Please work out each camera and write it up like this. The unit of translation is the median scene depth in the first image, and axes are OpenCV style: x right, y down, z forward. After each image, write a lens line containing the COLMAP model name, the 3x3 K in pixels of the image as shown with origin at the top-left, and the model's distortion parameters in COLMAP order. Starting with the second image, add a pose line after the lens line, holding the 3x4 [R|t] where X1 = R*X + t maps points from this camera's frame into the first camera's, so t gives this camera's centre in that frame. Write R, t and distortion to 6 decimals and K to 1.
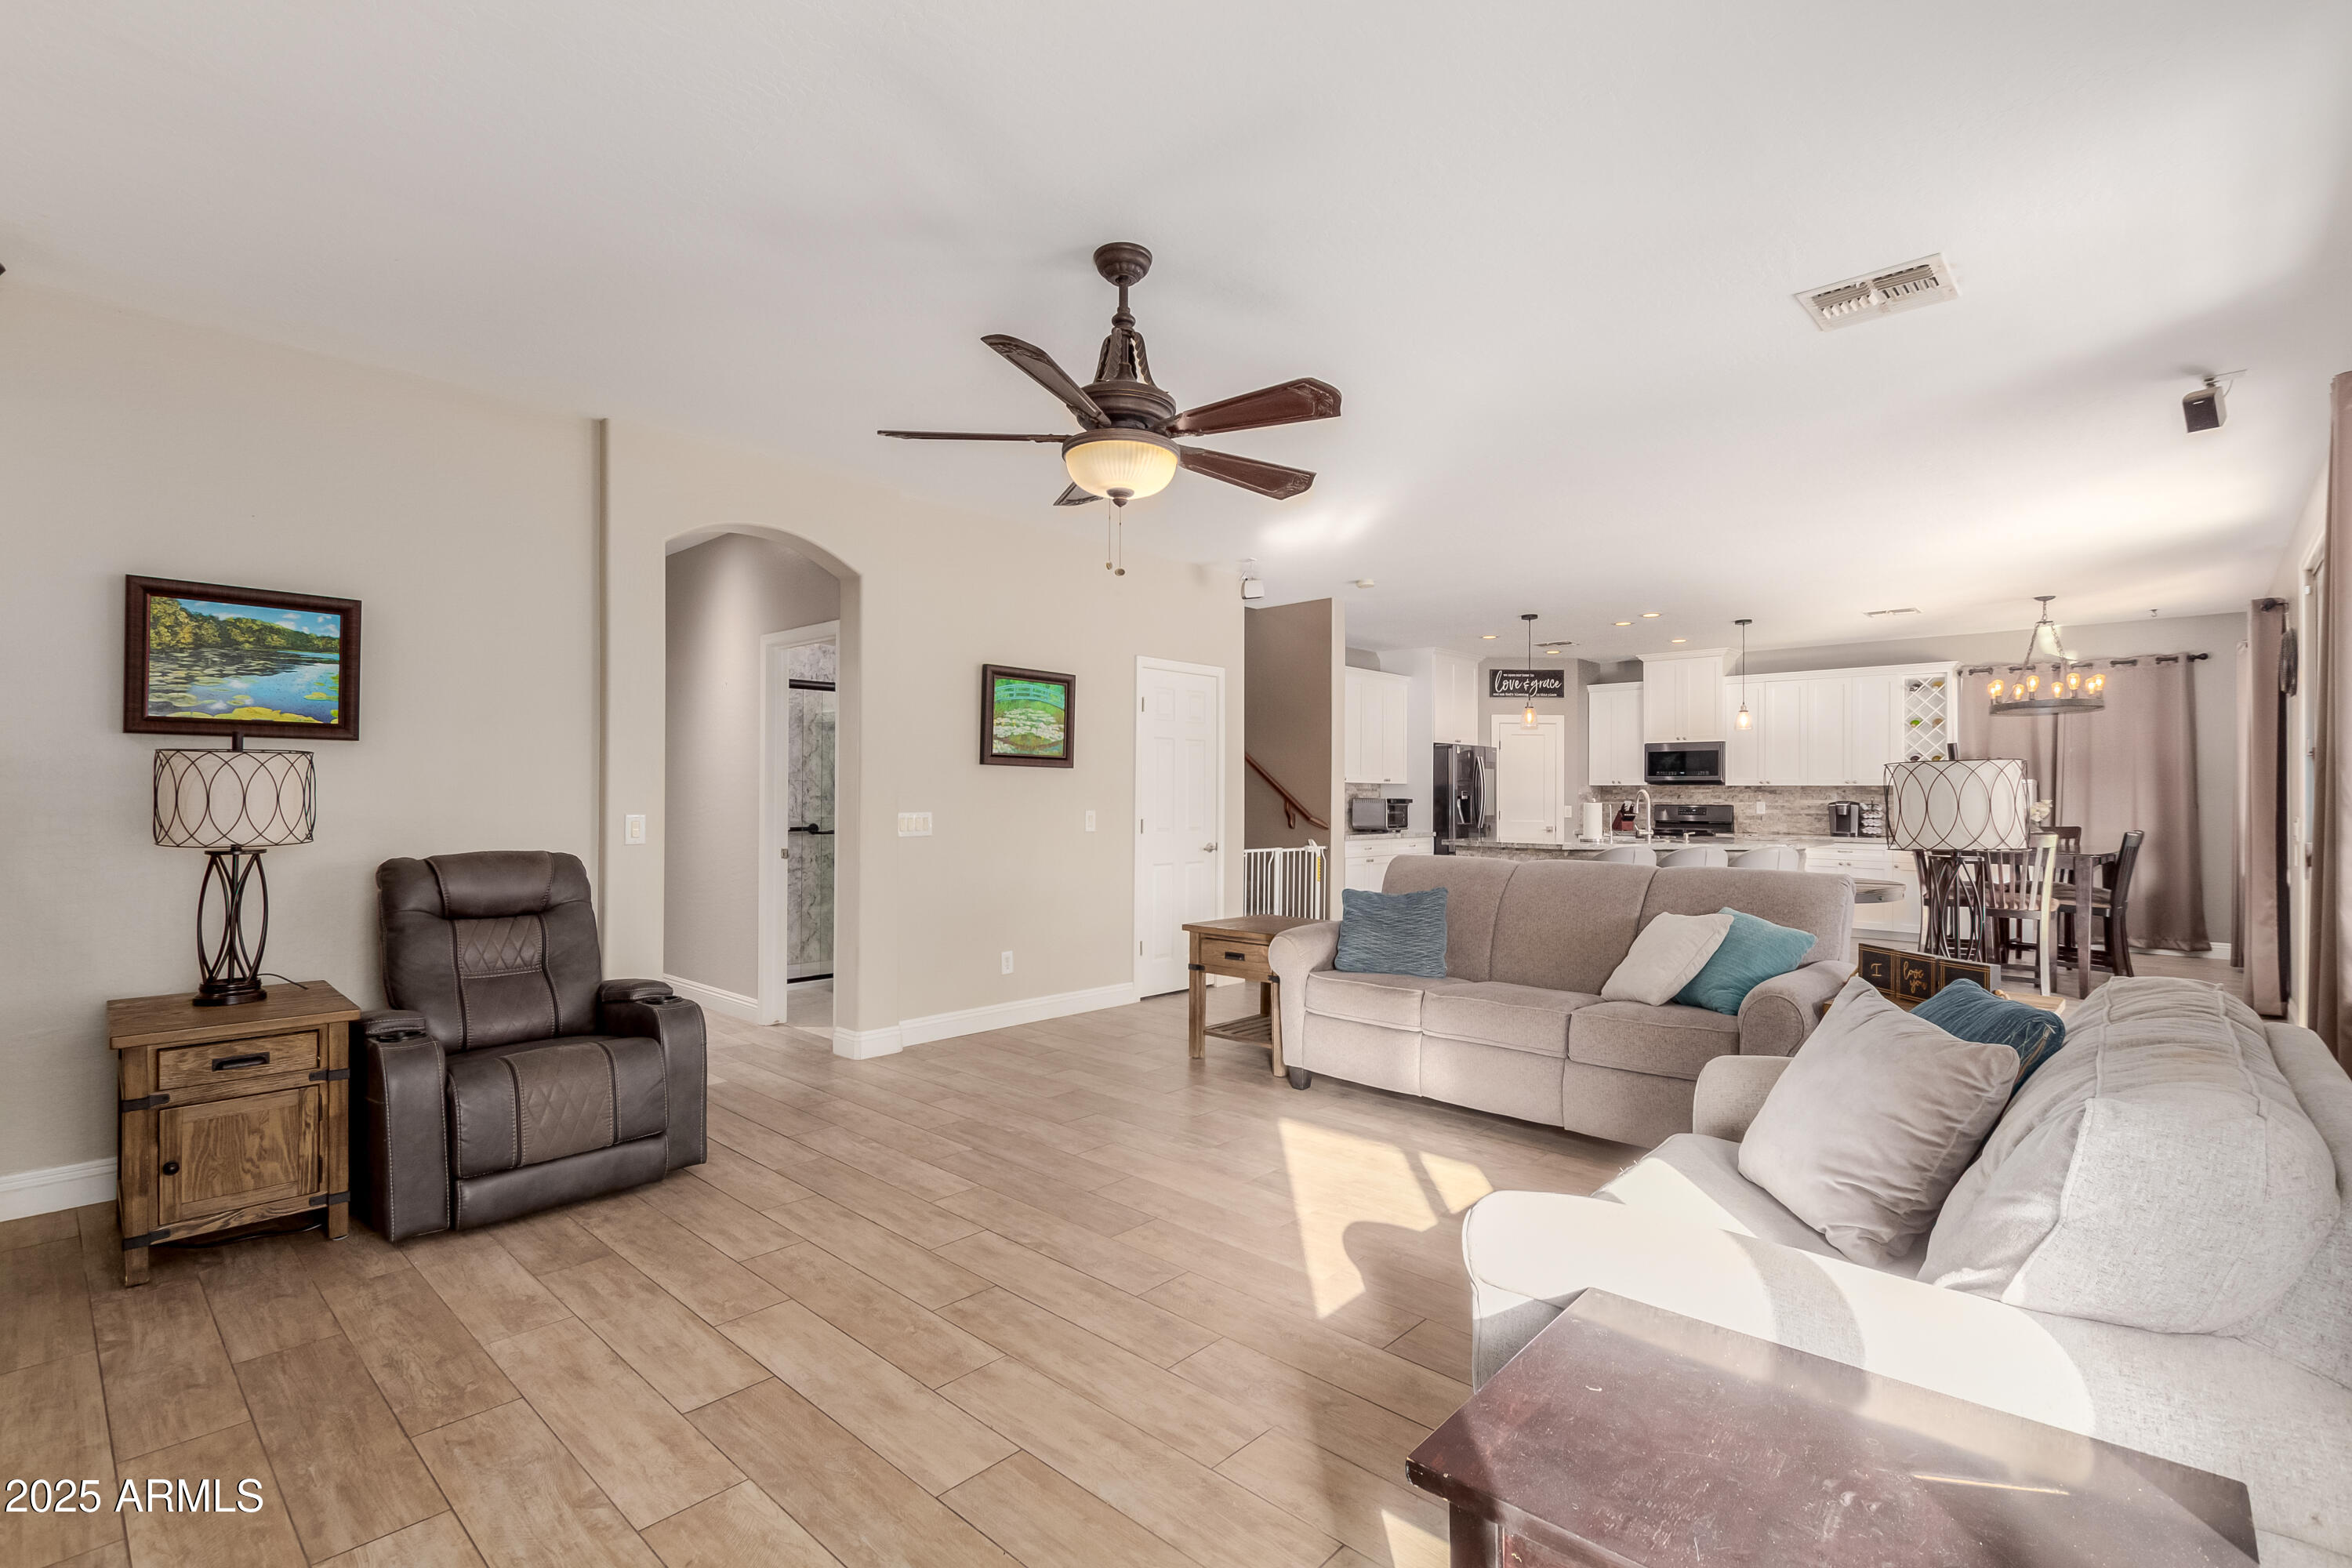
lens RADIAL K [[1078.5, 0, 1177.0], [0, 1078.5, 785.8], [0, 0, 1]] dist [-0.000170, 0.000293]
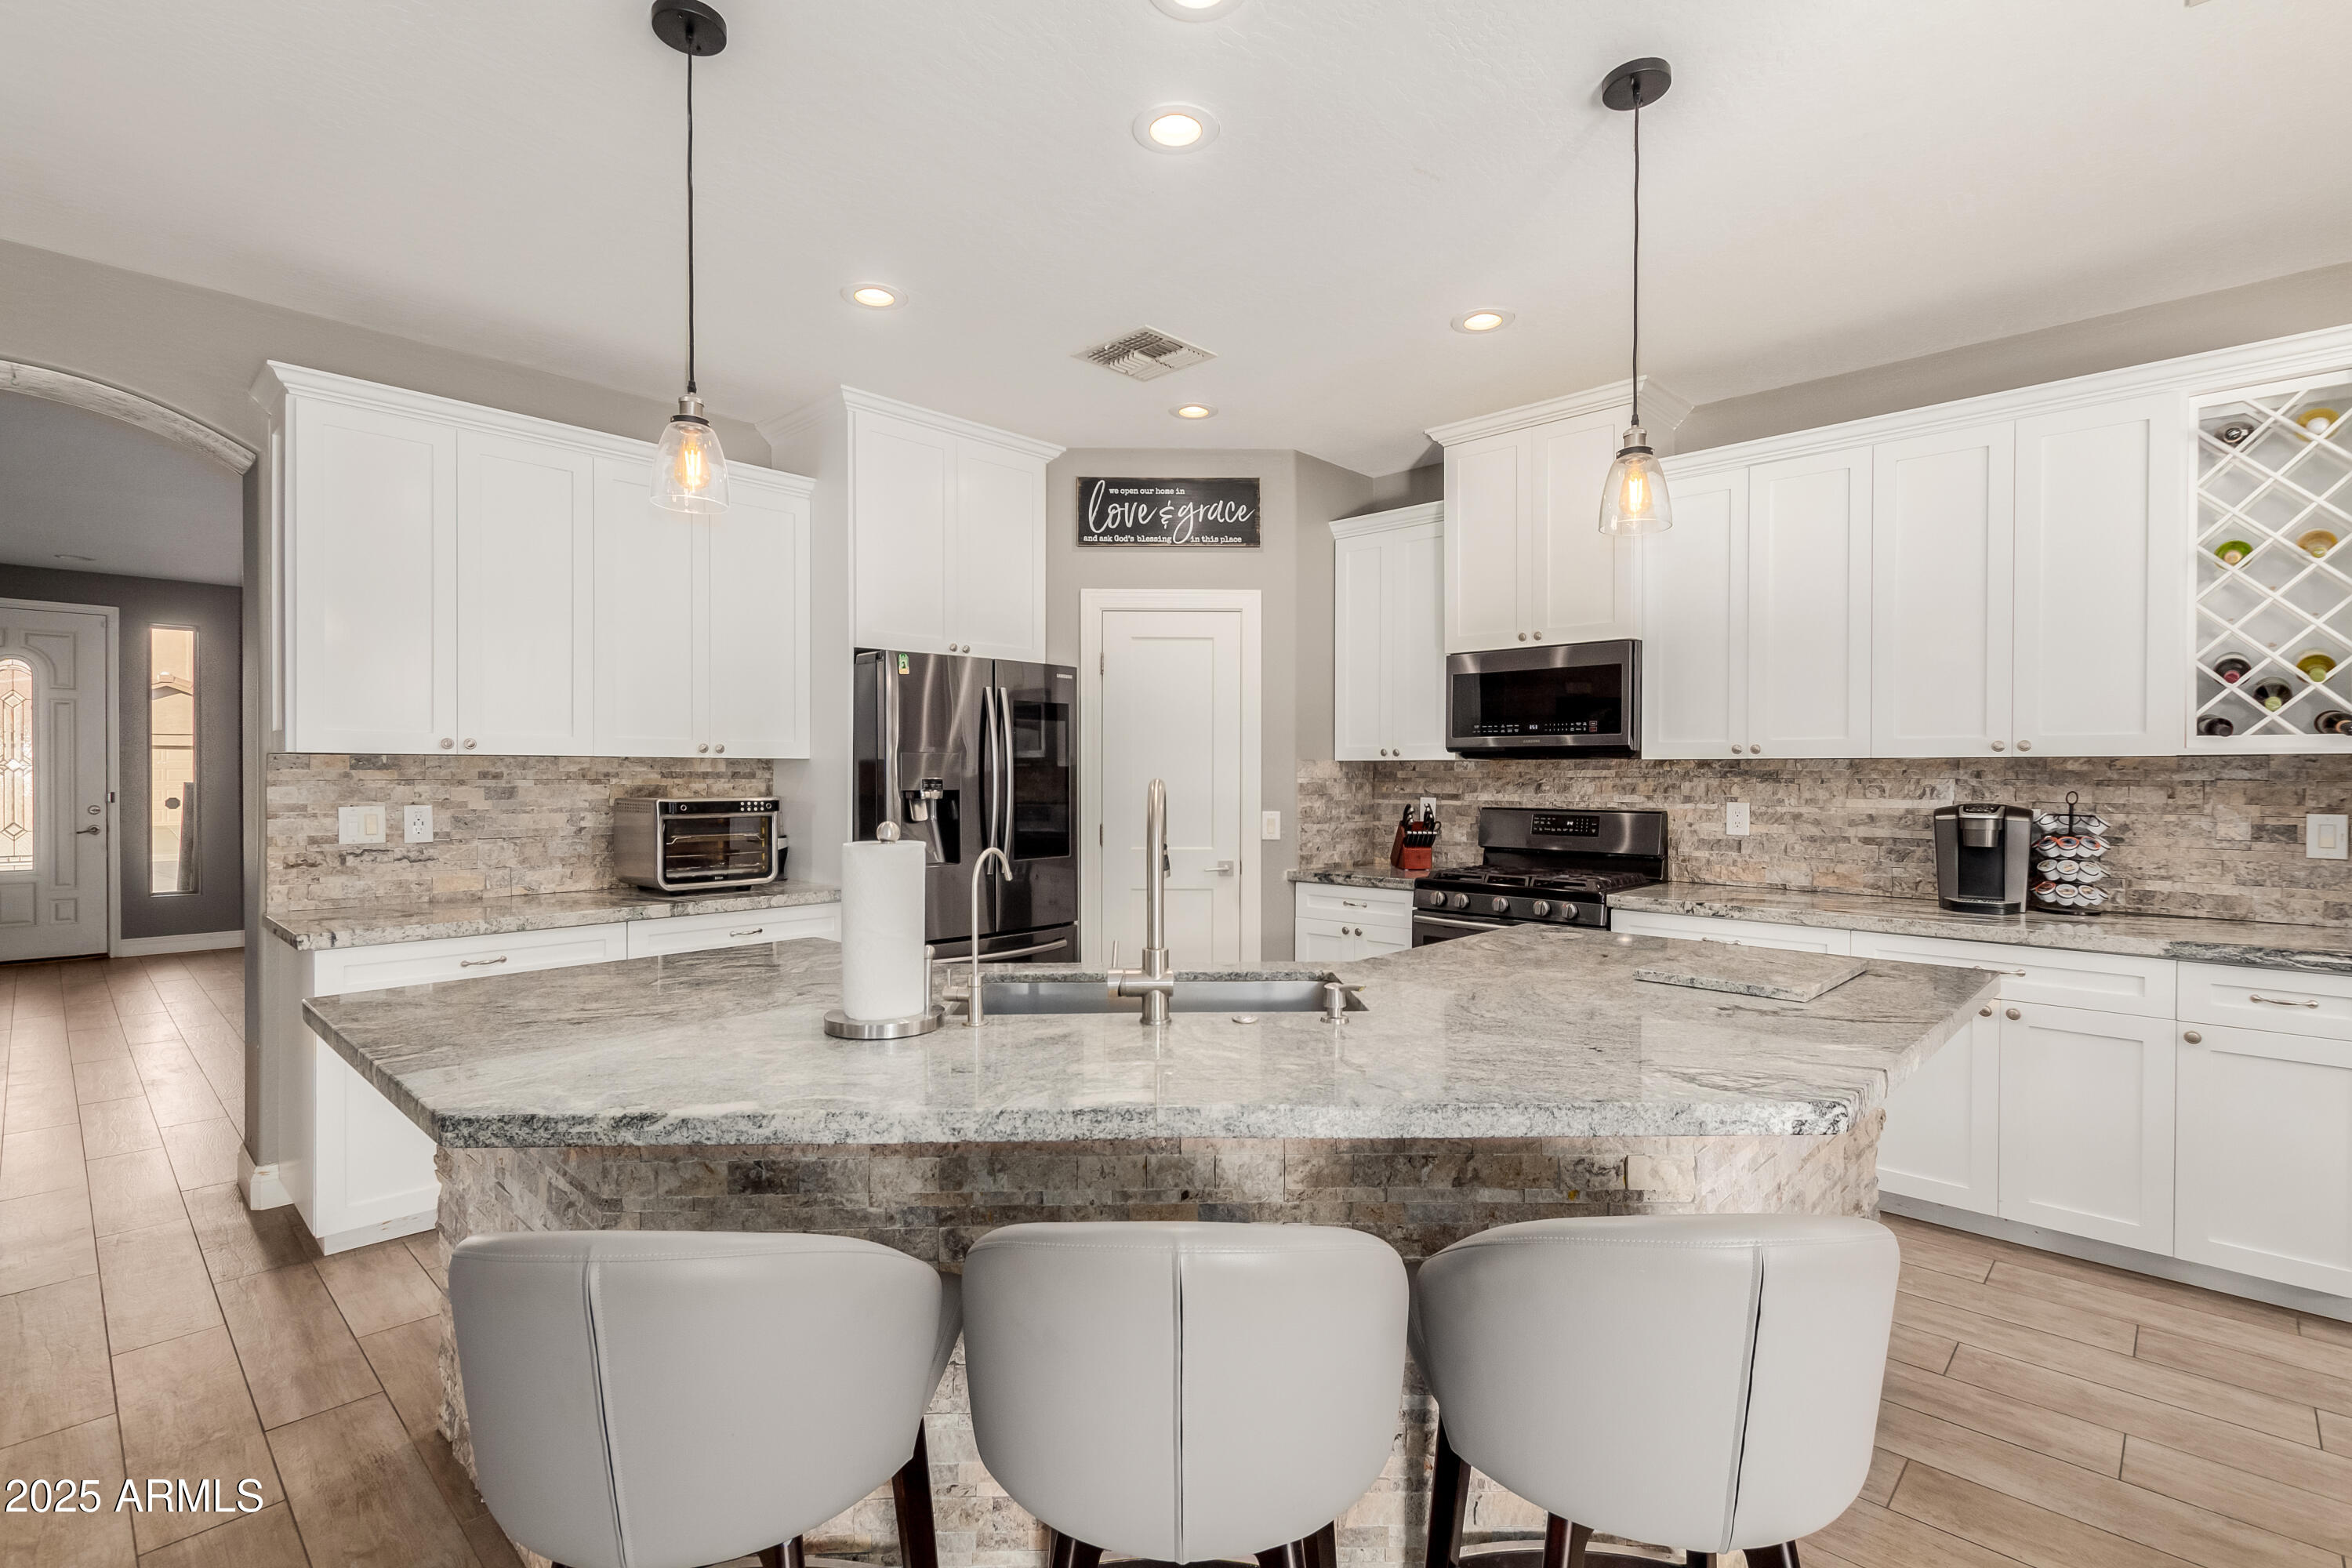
lens RADIAL K [[1078.5, 0, 1174.2], [0, 1078.5, 783.3], [0, 0, 1]] dist [-0.000170, 0.000293]
pose [[0.999742, -0.000240, -0.022711, 0.343963], [0.000536, 0.999915, 0.013037, 0.002956], [0.022706, -0.013046, 0.999657, 0.604009]]
